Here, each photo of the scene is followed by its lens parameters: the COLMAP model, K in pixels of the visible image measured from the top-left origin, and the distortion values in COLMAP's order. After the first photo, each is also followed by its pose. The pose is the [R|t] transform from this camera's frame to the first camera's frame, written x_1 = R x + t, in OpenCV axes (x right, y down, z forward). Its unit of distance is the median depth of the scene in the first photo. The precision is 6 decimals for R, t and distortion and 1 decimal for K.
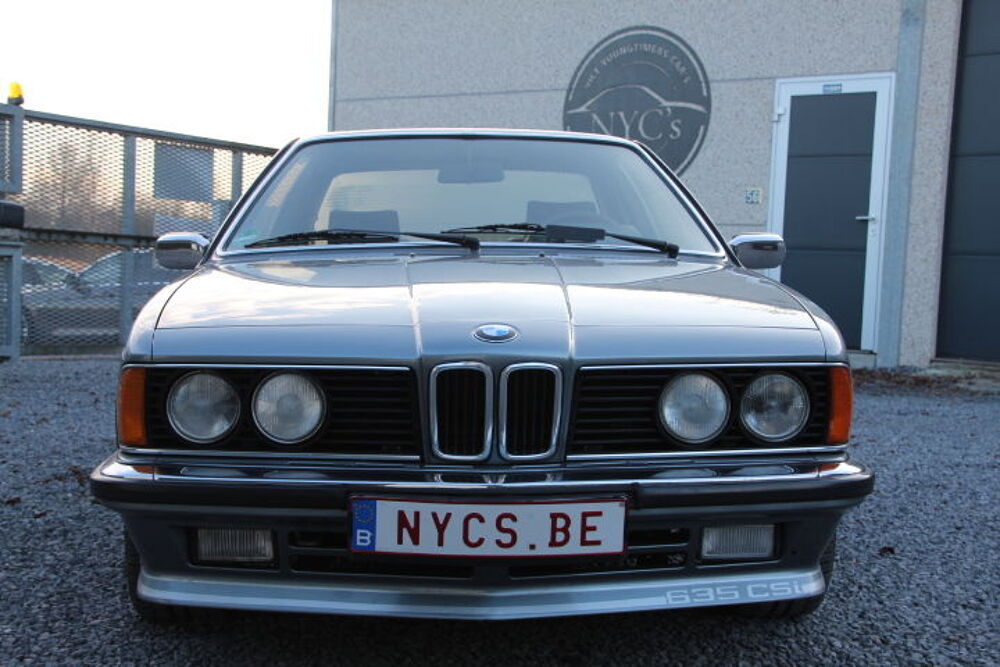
lens RADIAL K [[1427.1, 0, 500.0], [0, 1427.1, 333.5], [0, 0, 1]] dist [0.021382, 0.564660]
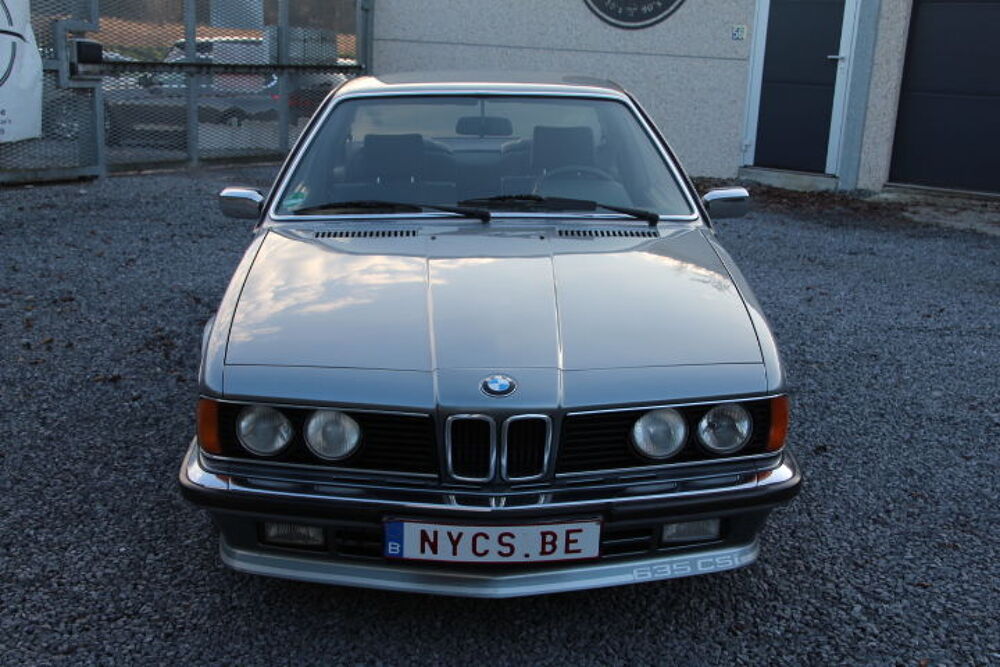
lens RADIAL K [[1229.4, 0, 500.0], [0, 1229.4, 333.5], [0, 0, 1]] dist [0.017866, 0.043888]
pose [[0.999875, 0.004952, -0.014984, 0.011699], [-0.001631, 0.976837, 0.213979, -0.227784], [0.015697, -0.213928, 0.976723, -0.022249]]
